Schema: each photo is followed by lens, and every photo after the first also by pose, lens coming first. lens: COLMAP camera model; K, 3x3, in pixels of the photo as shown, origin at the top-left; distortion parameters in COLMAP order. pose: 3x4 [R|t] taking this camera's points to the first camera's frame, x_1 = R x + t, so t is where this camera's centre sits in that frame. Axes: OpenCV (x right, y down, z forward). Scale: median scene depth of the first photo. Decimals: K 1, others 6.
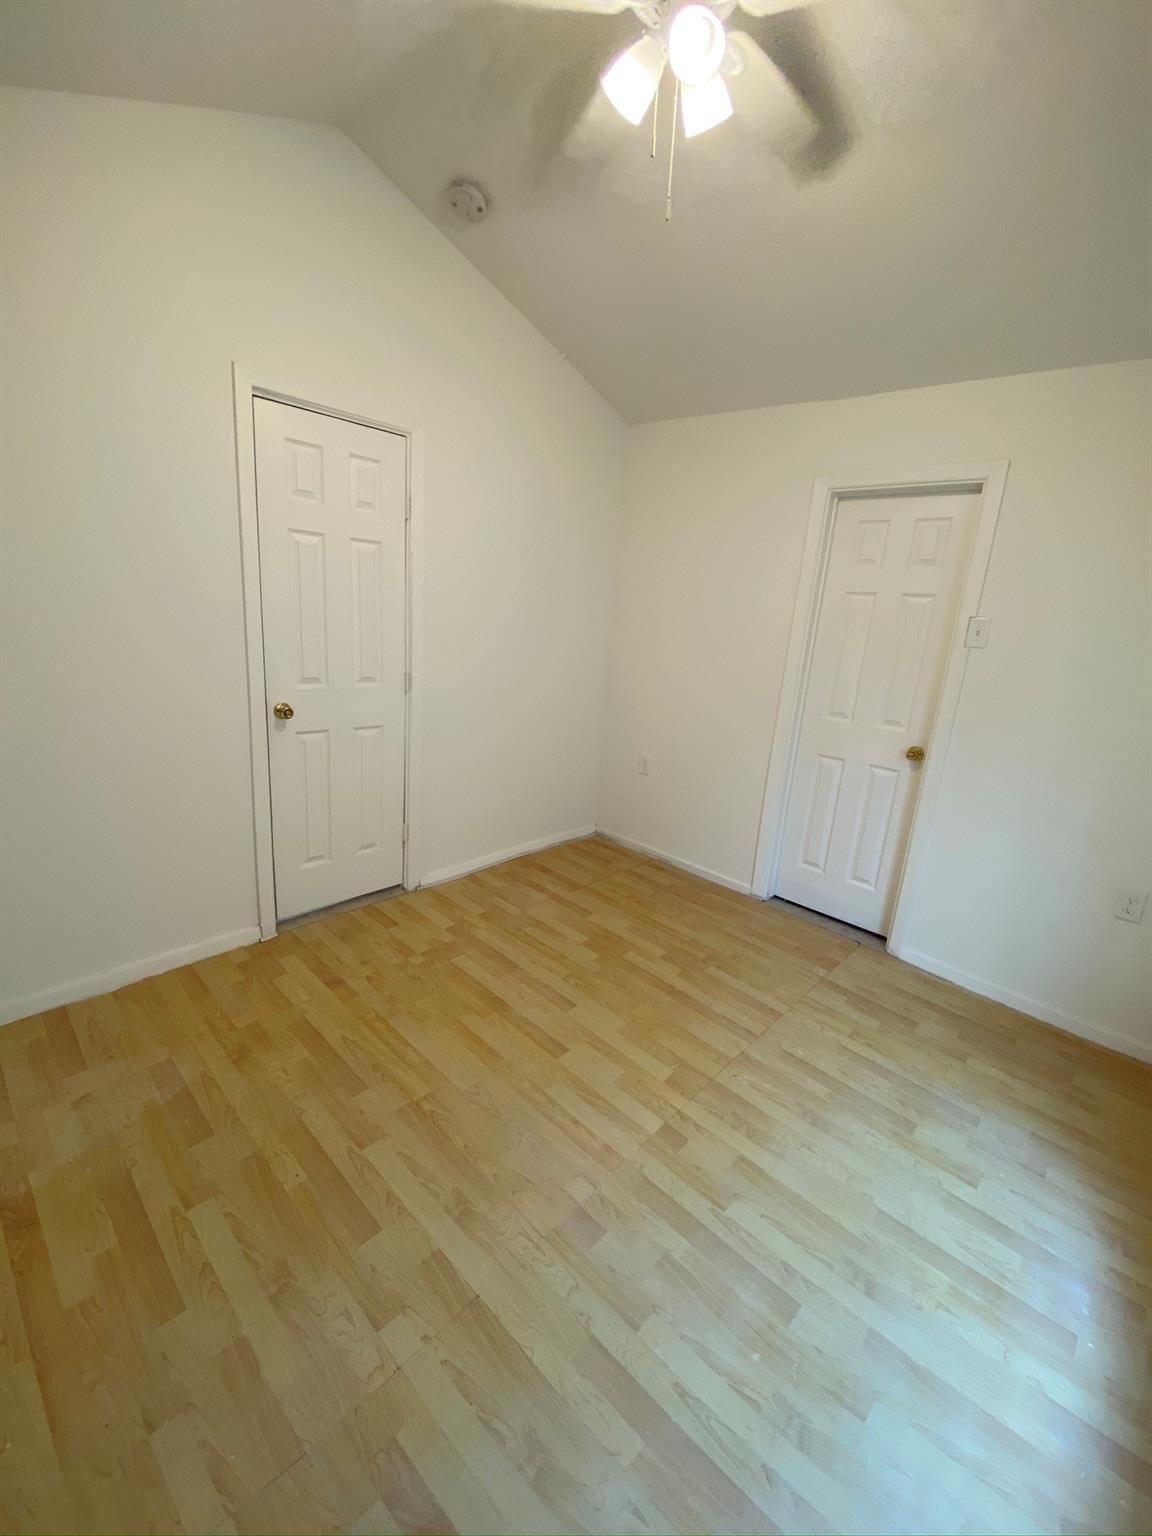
lens RADIAL K [[616.3, 0, 615.7], [0, 616.3, 763.5], [0, 0, 1]] dist [0.020612, -0.019090]
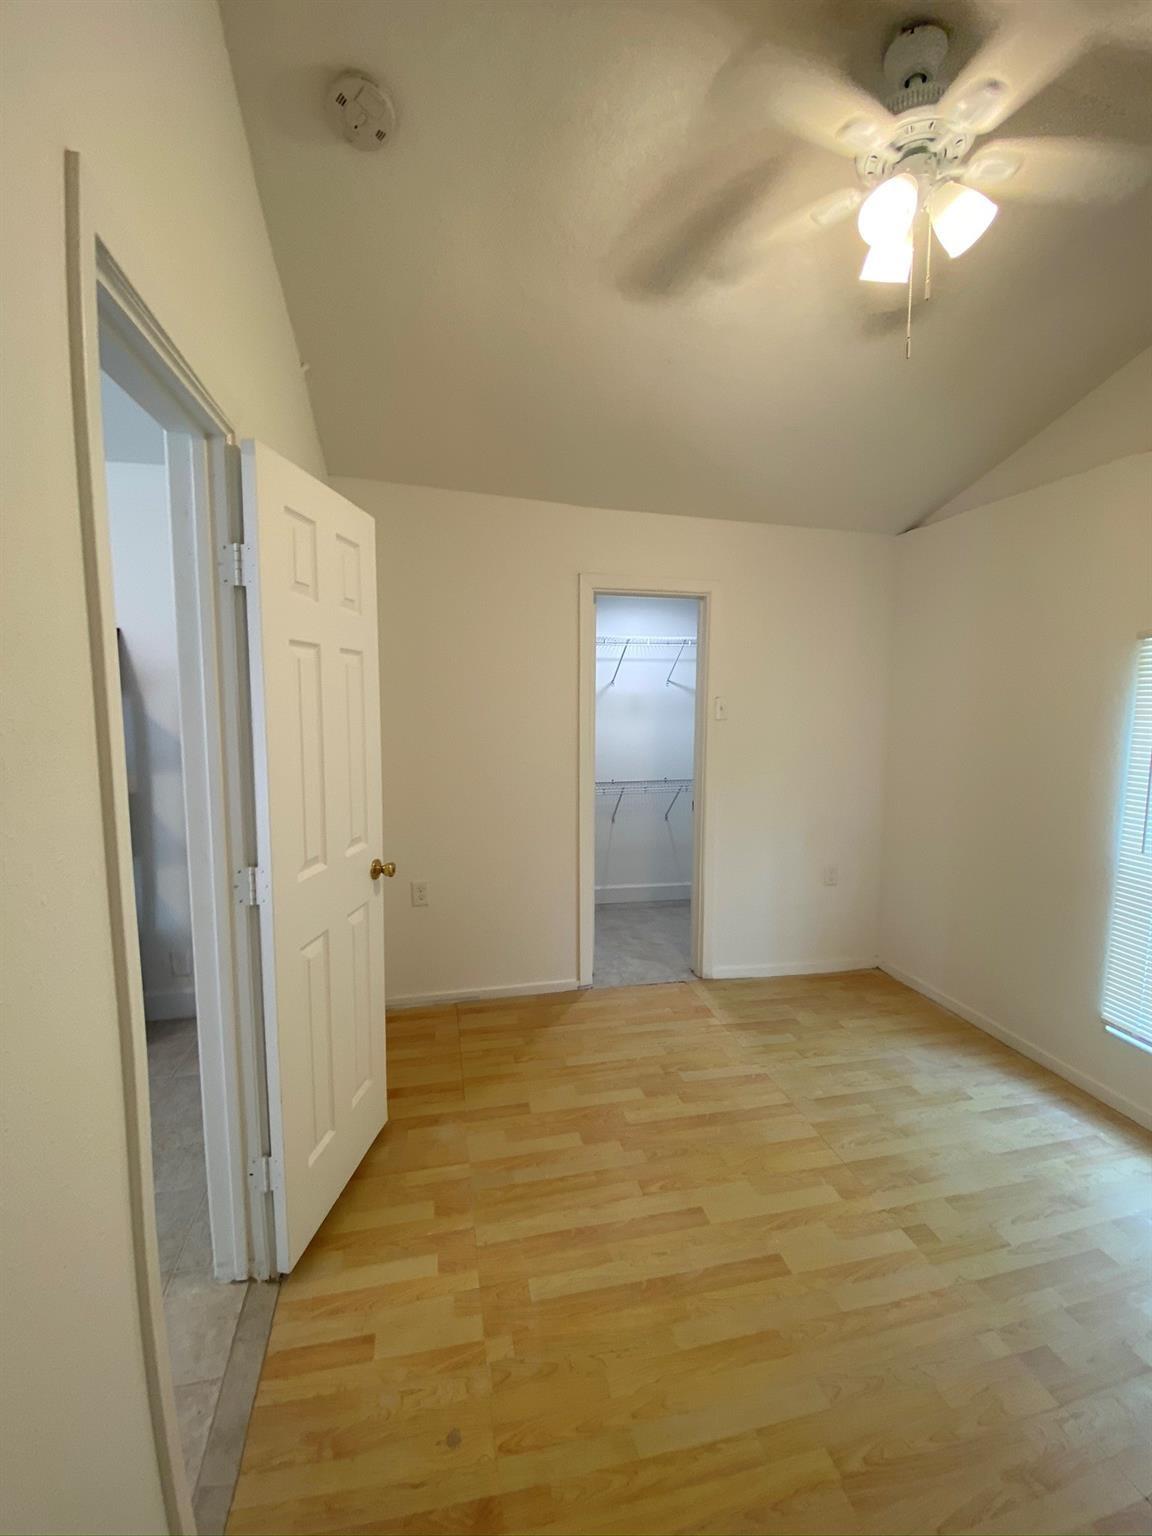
lens RADIAL K [[616.3, 0, 615.7], [0, 616.3, 763.5], [0, 0, 1]] dist [0.020612, -0.019090]
pose [[0.571051, -0.160866, 0.804999, -0.641611], [0.223585, 0.974018, 0.036034, -0.198602], [-0.789880, 0.159408, 0.592181, 0.516481]]
